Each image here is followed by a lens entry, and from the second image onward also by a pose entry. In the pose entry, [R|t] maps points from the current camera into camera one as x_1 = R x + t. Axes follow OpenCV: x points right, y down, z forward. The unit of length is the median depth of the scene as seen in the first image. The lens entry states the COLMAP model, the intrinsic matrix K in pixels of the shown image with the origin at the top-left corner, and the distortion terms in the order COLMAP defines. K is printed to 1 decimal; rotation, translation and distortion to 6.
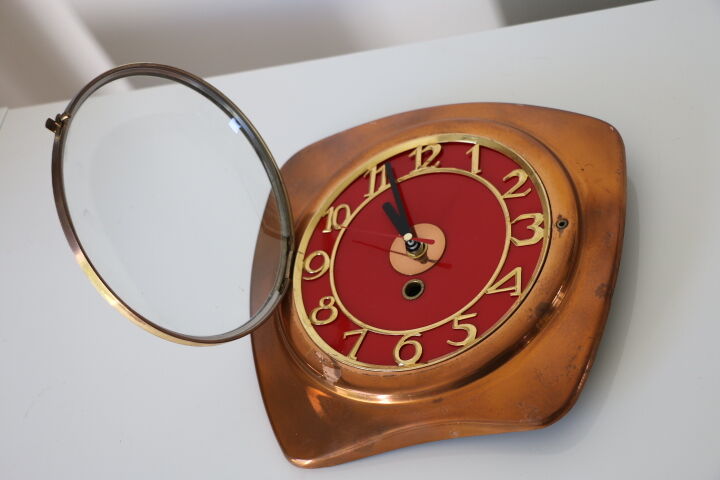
lens RADIAL K [[1035.8, 0, 360.0], [0, 1035.8, 240.0], [0, 0, 1]] dist [-0.010575, 0.009539]
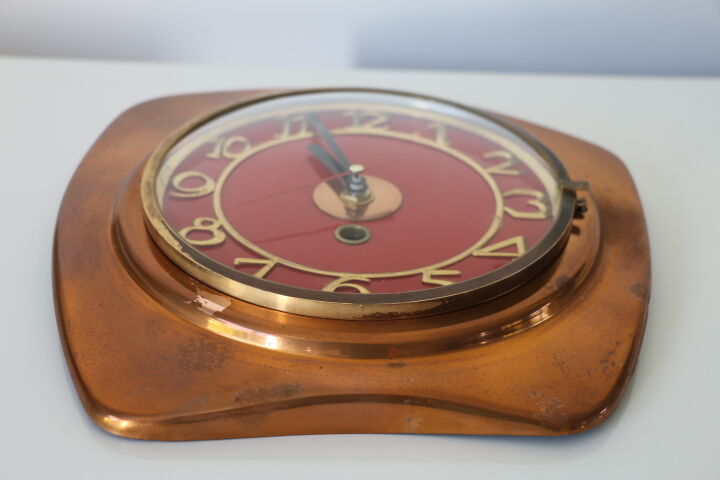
lens RADIAL K [[1035.8, 0, 360.0], [0, 1035.8, 240.0], [0, 0, 1]] dist [-0.010575, 0.009539]
pose [[0.888134, 0.354491, 0.292497, -0.132975], [-0.224003, 0.889614, -0.398006, 0.306018], [-0.401299, 0.287962, 0.869504, 0.421048]]
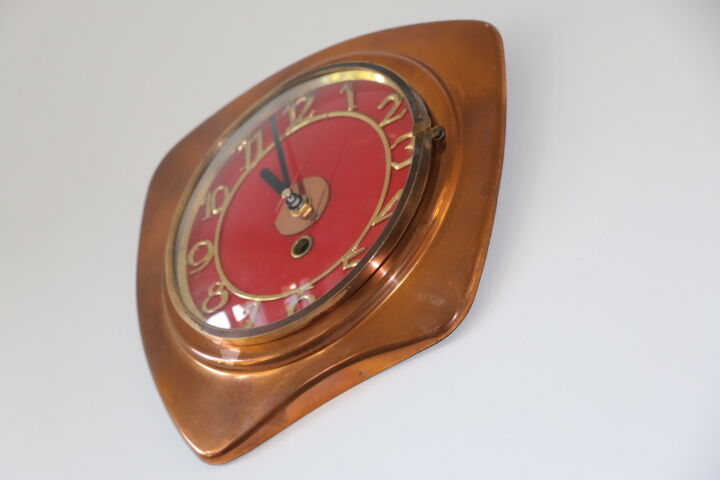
lens RADIAL K [[2361.7, 0, 360.0], [0, 2361.7, 240.0], [0, 0, 1]] dist [-0.461461, 0.006580]
pose [[0.973355, -0.222325, -0.056136, 0.212137], [0.212834, 0.967059, -0.139635, 0.330877], [0.085331, 0.123967, 0.988611, -0.987132]]
